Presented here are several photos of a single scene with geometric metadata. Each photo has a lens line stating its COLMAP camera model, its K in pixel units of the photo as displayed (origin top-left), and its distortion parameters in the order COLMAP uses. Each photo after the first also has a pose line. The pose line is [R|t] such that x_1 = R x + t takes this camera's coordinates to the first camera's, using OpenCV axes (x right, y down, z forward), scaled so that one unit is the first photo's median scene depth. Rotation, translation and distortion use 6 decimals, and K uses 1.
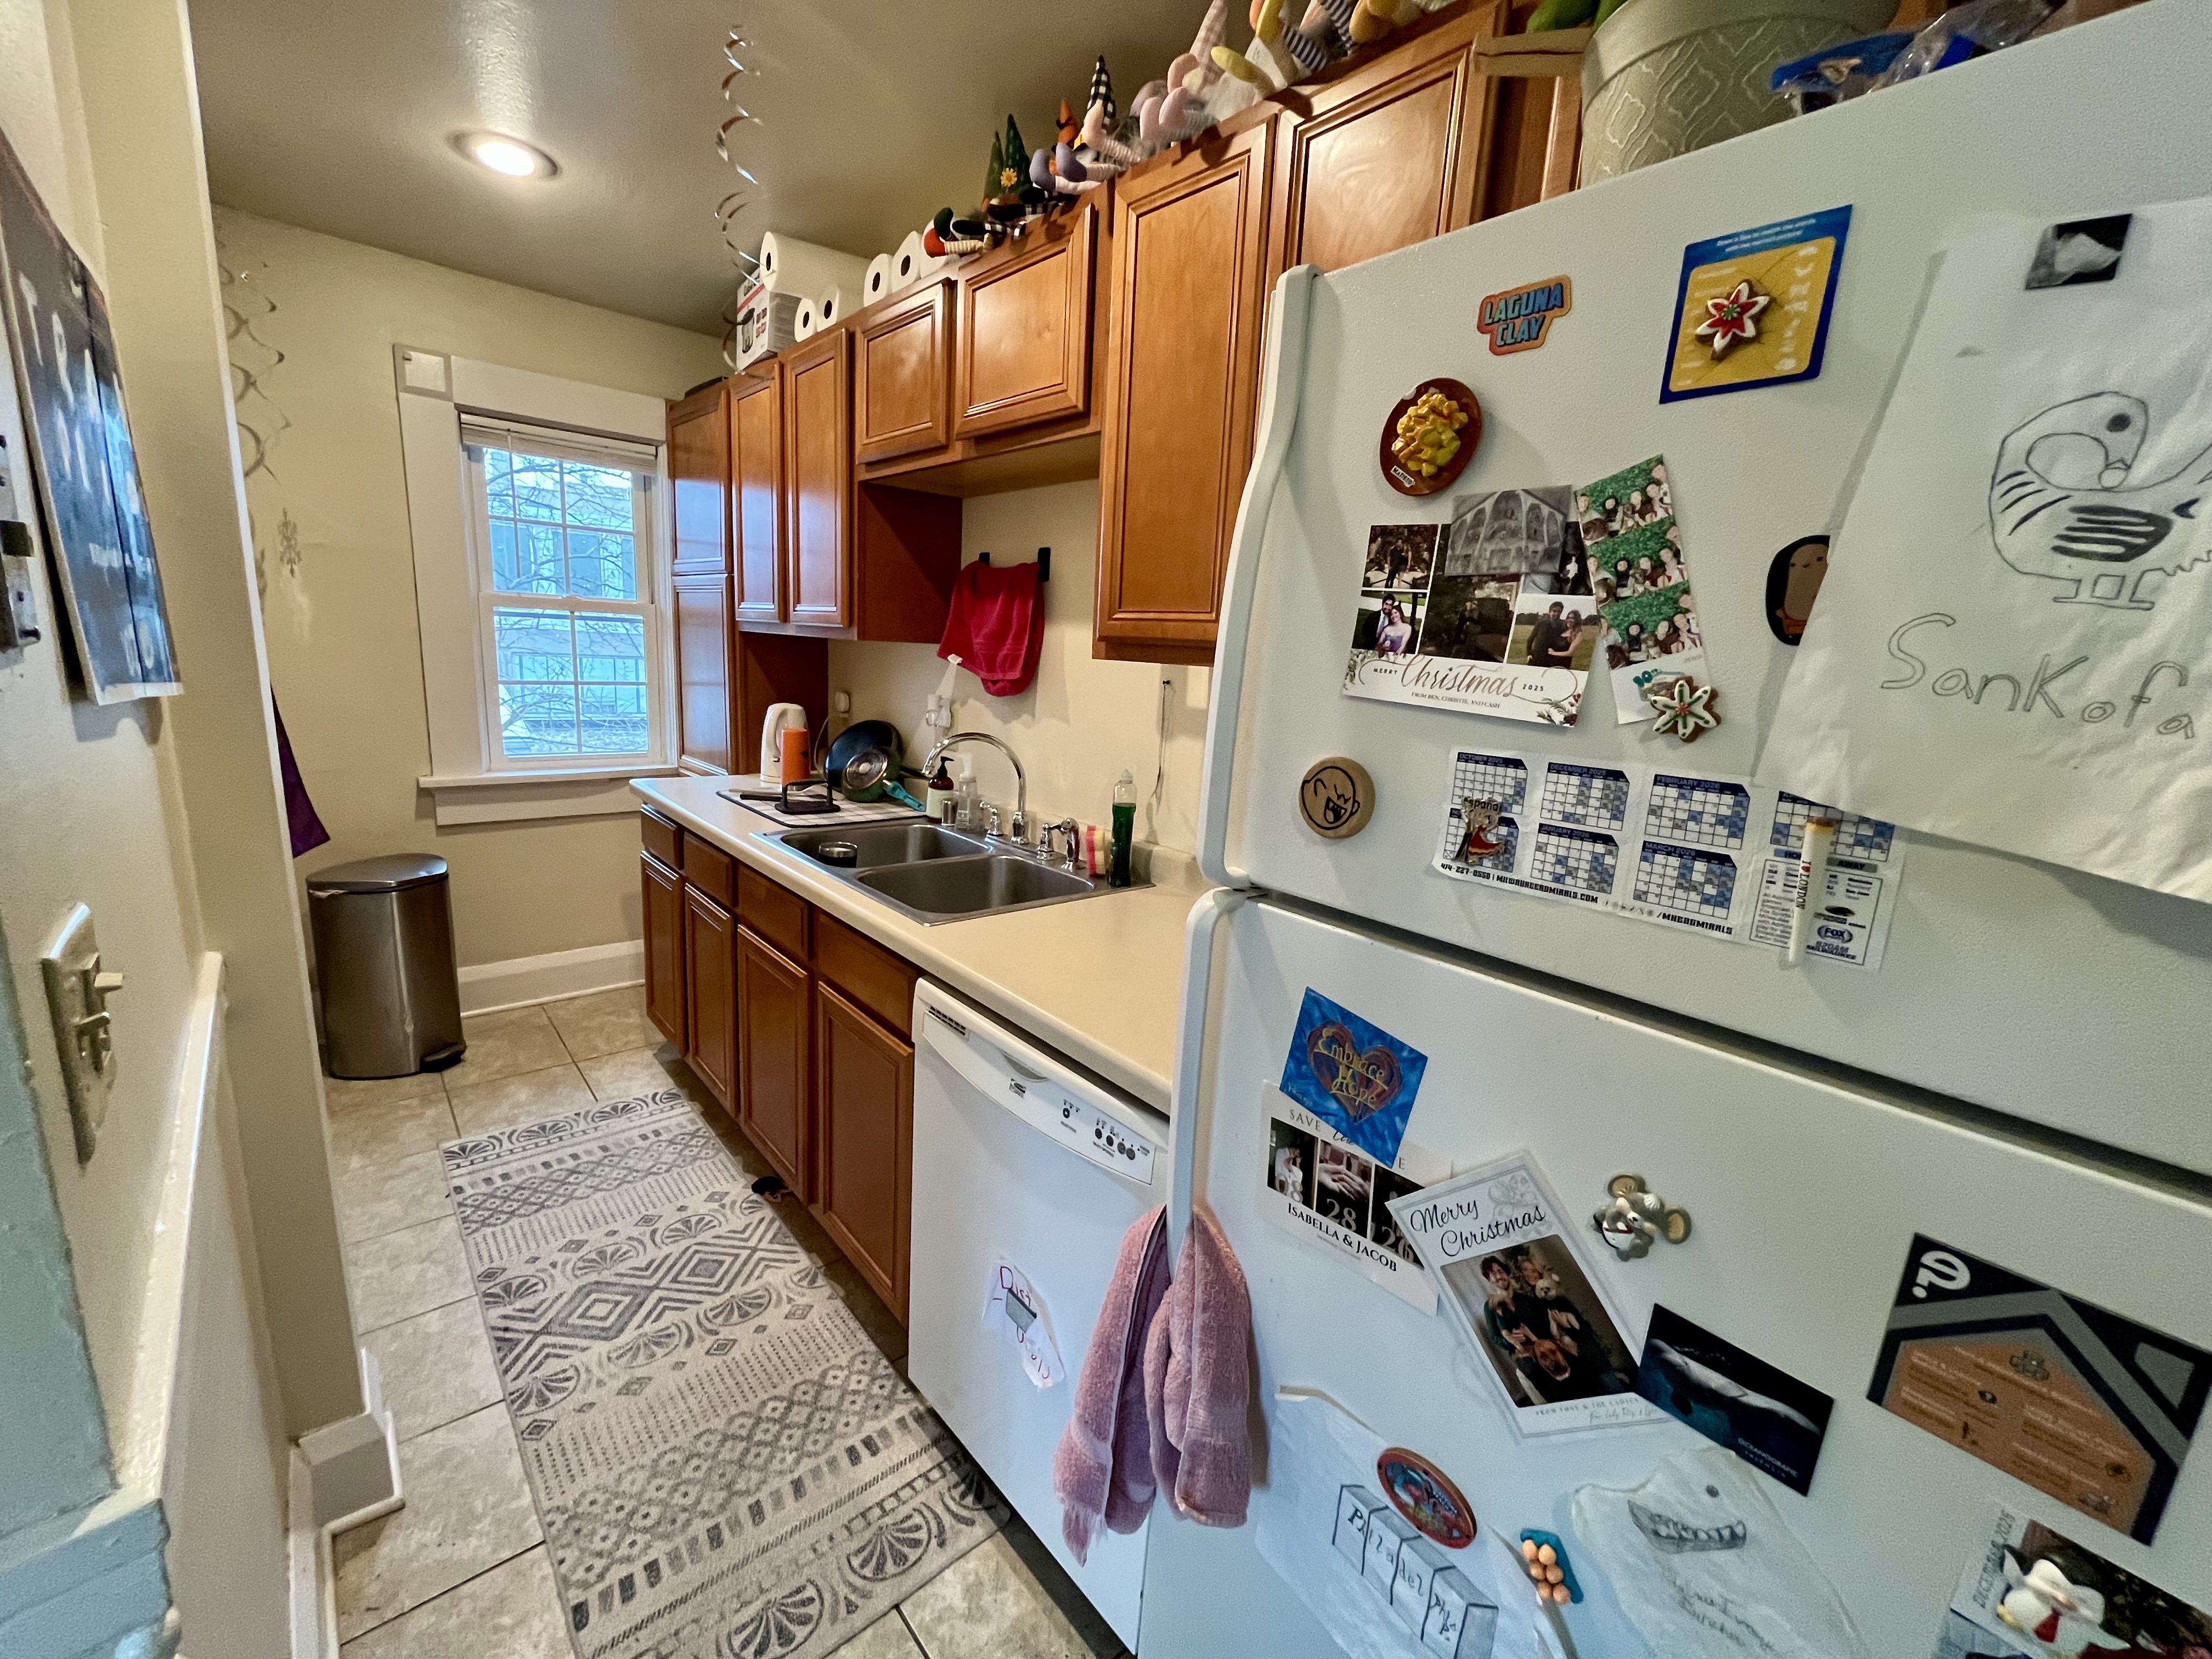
lens RADIAL K [[886.5, 0, 1099.4], [0, 886.5, 831.6], [0, 0, 1]] dist [-0.007569, 0.000008]
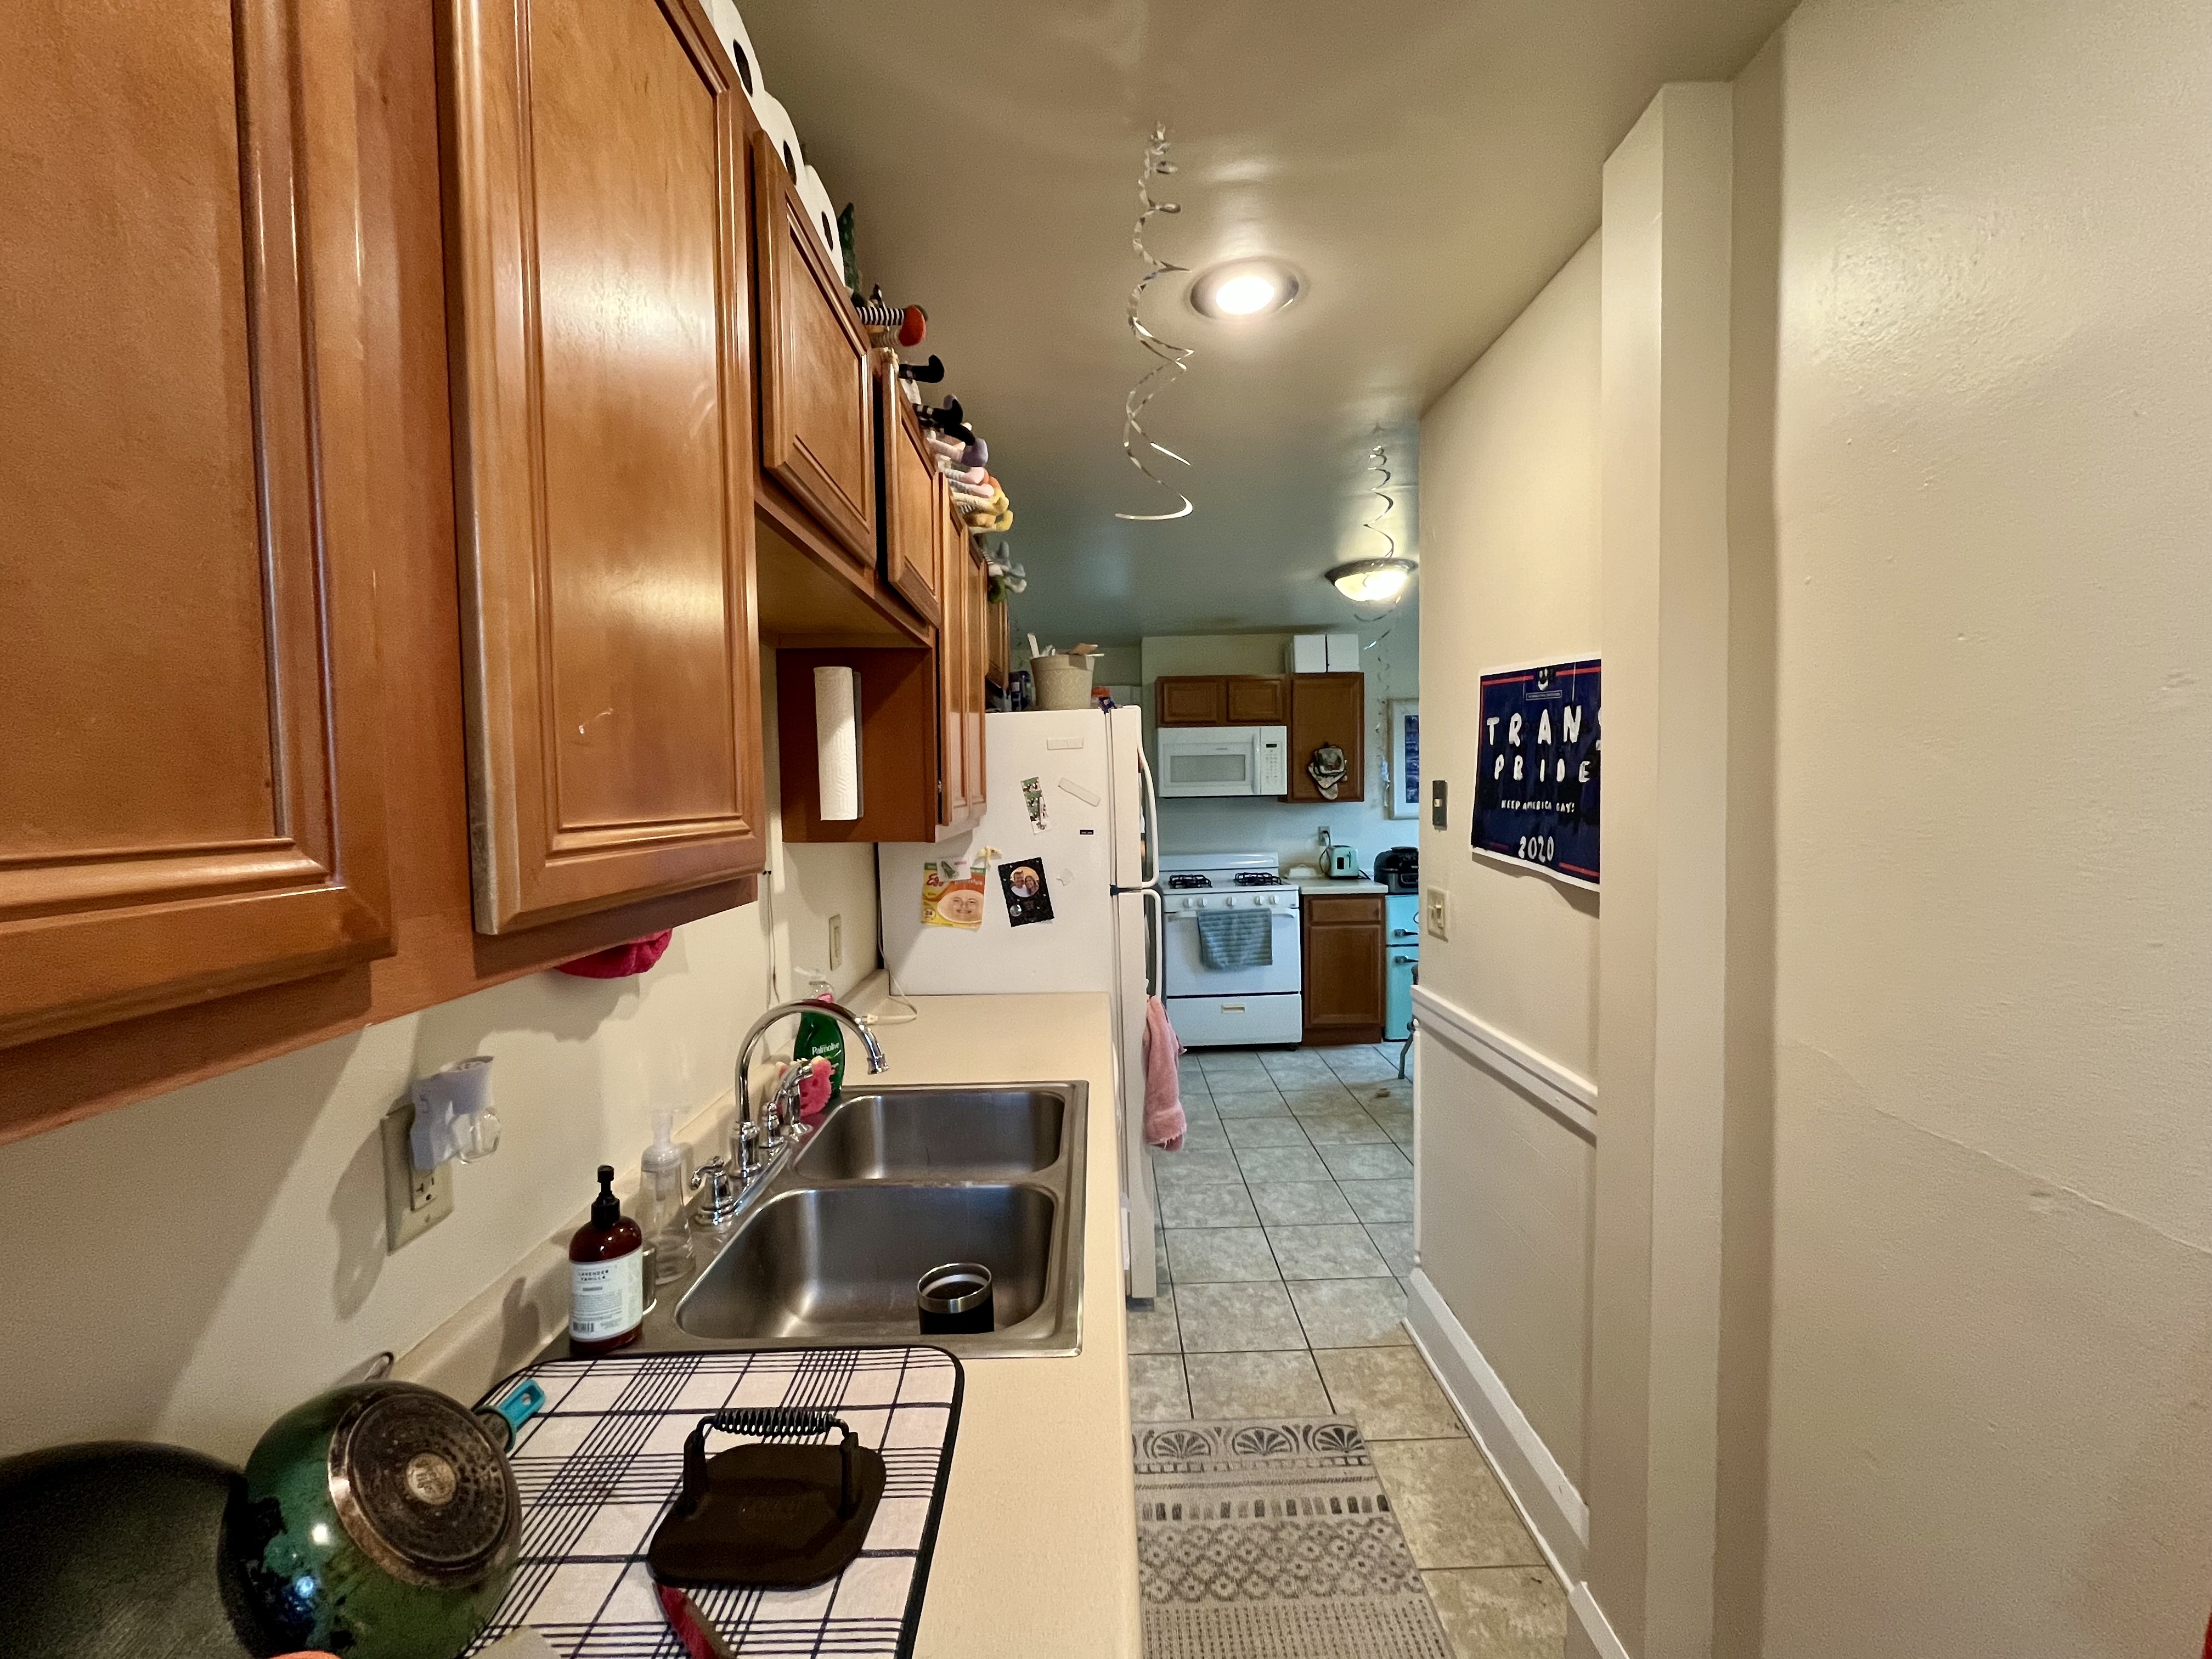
lens RADIAL K [[886.5, 0, 1099.4], [0, 886.5, 831.6], [0, 0, 1]] dist [-0.007569, 0.000008]
pose [[-0.753920, -0.071021, 0.653116, -0.677693], [0.113805, 0.964992, 0.236304, -0.341542], [-0.647034, 0.252482, -0.719444, 1.263091]]
